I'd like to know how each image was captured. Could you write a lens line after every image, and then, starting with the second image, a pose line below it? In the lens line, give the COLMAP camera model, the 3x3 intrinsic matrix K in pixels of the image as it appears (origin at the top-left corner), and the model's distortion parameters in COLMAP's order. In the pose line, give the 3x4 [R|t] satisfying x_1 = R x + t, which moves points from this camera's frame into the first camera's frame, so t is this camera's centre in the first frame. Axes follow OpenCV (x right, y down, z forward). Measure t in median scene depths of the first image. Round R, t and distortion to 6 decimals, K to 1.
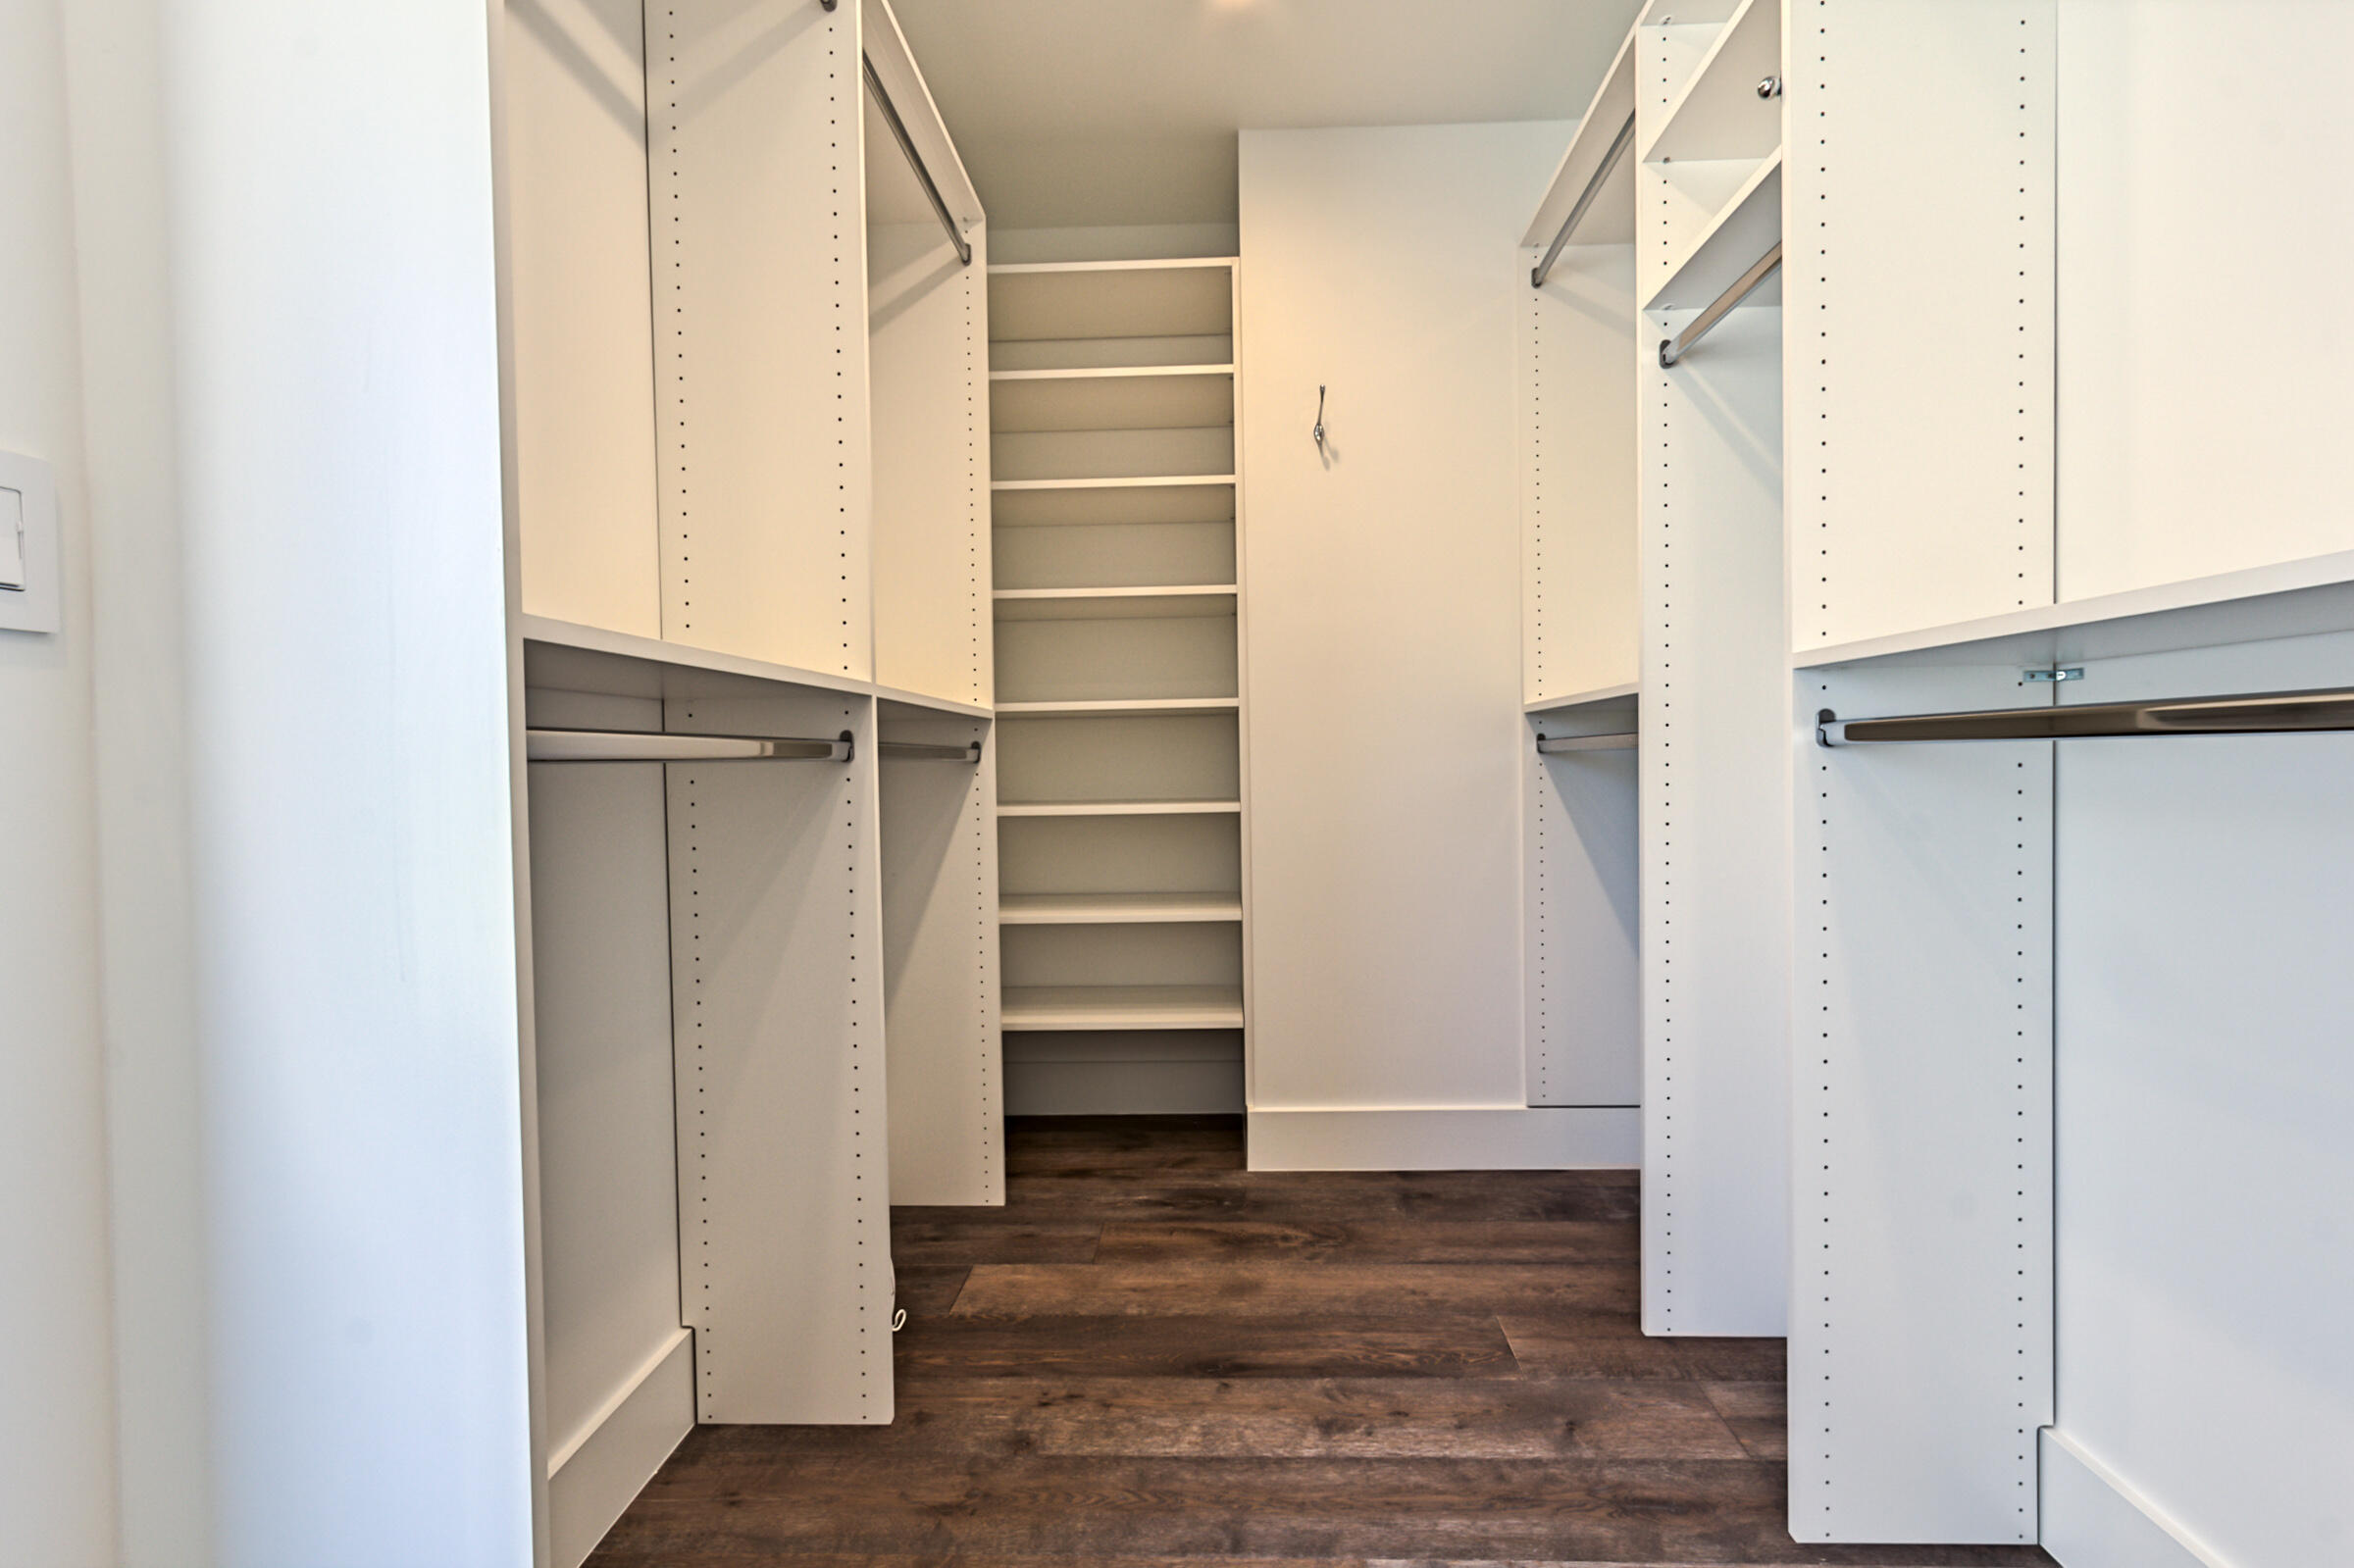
lens RADIAL K [[1085.7, 0, 1183.9], [0, 1085.7, 787.9], [0, 0, 1]] dist [0.002161, 0.002691]
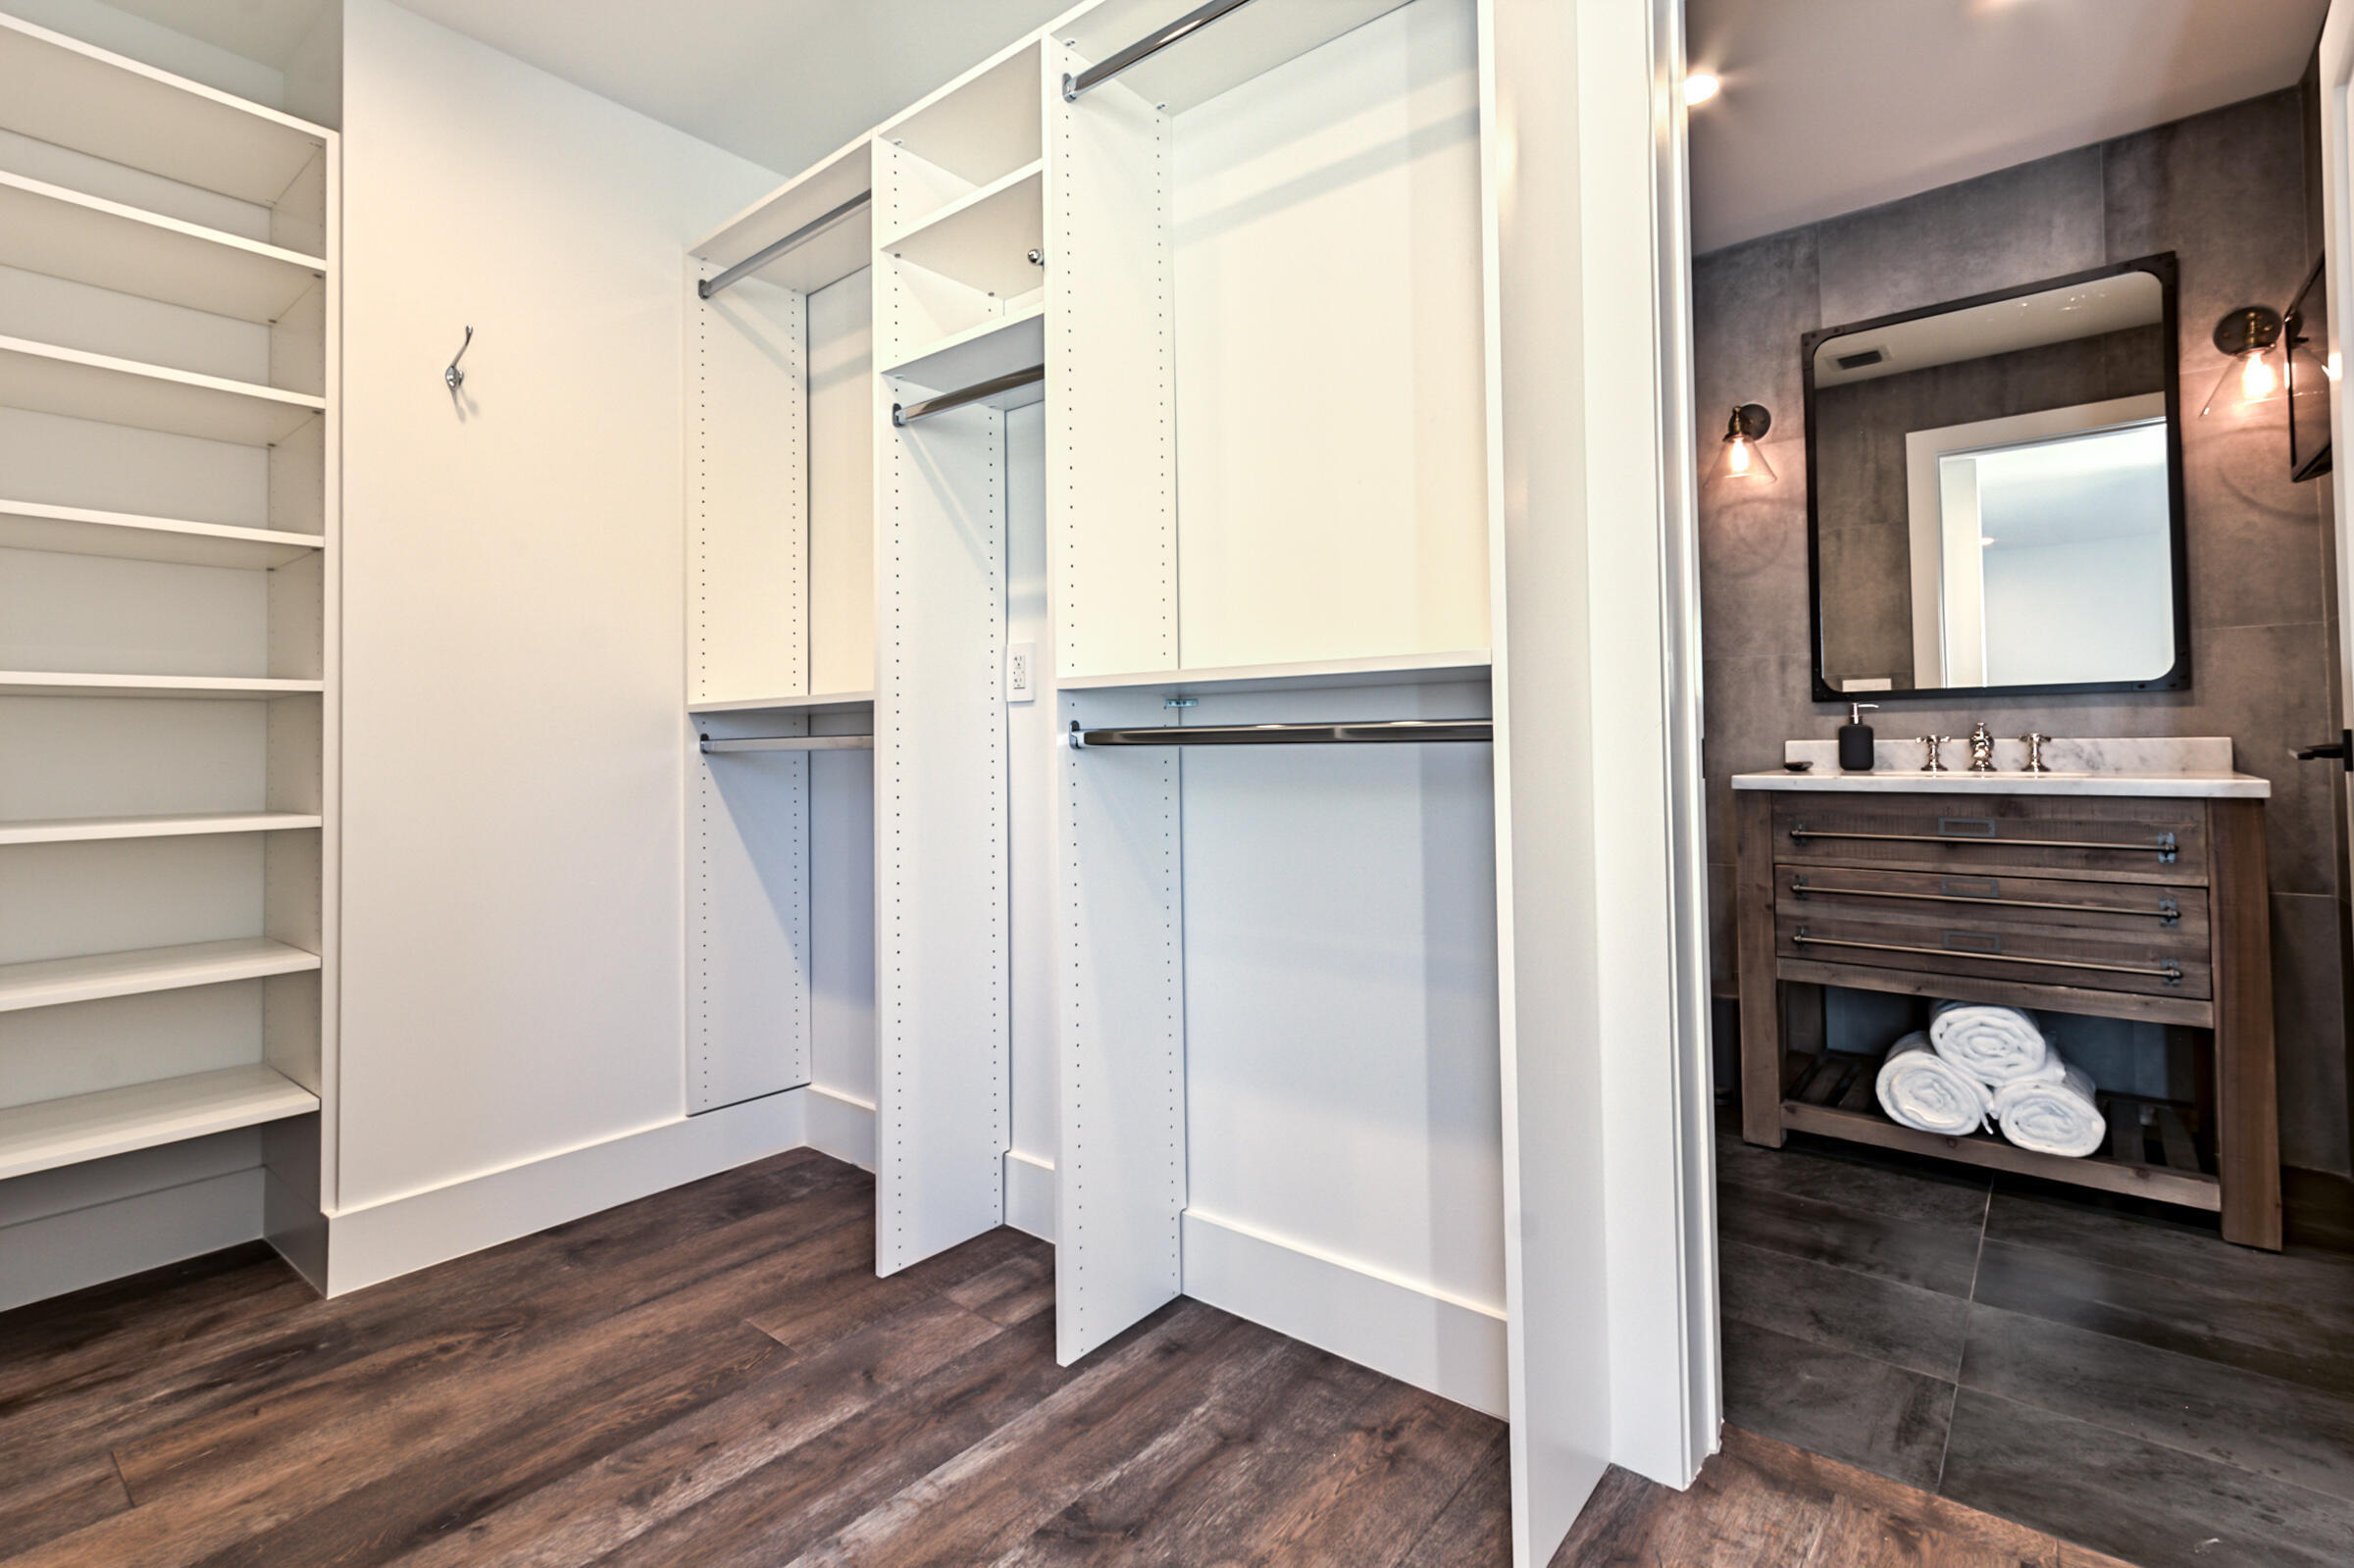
lens RADIAL K [[1085.7, 0, 1195.6], [0, 1085.7, 718.7], [0, 0, 1]] dist [0.002161, 0.002691]
pose [[0.602003, 0.032131, 0.797847, -0.284357], [0.021042, 0.998205, -0.056077, 0.002556], [-0.798217, 0.050546, 0.600246, 0.049067]]
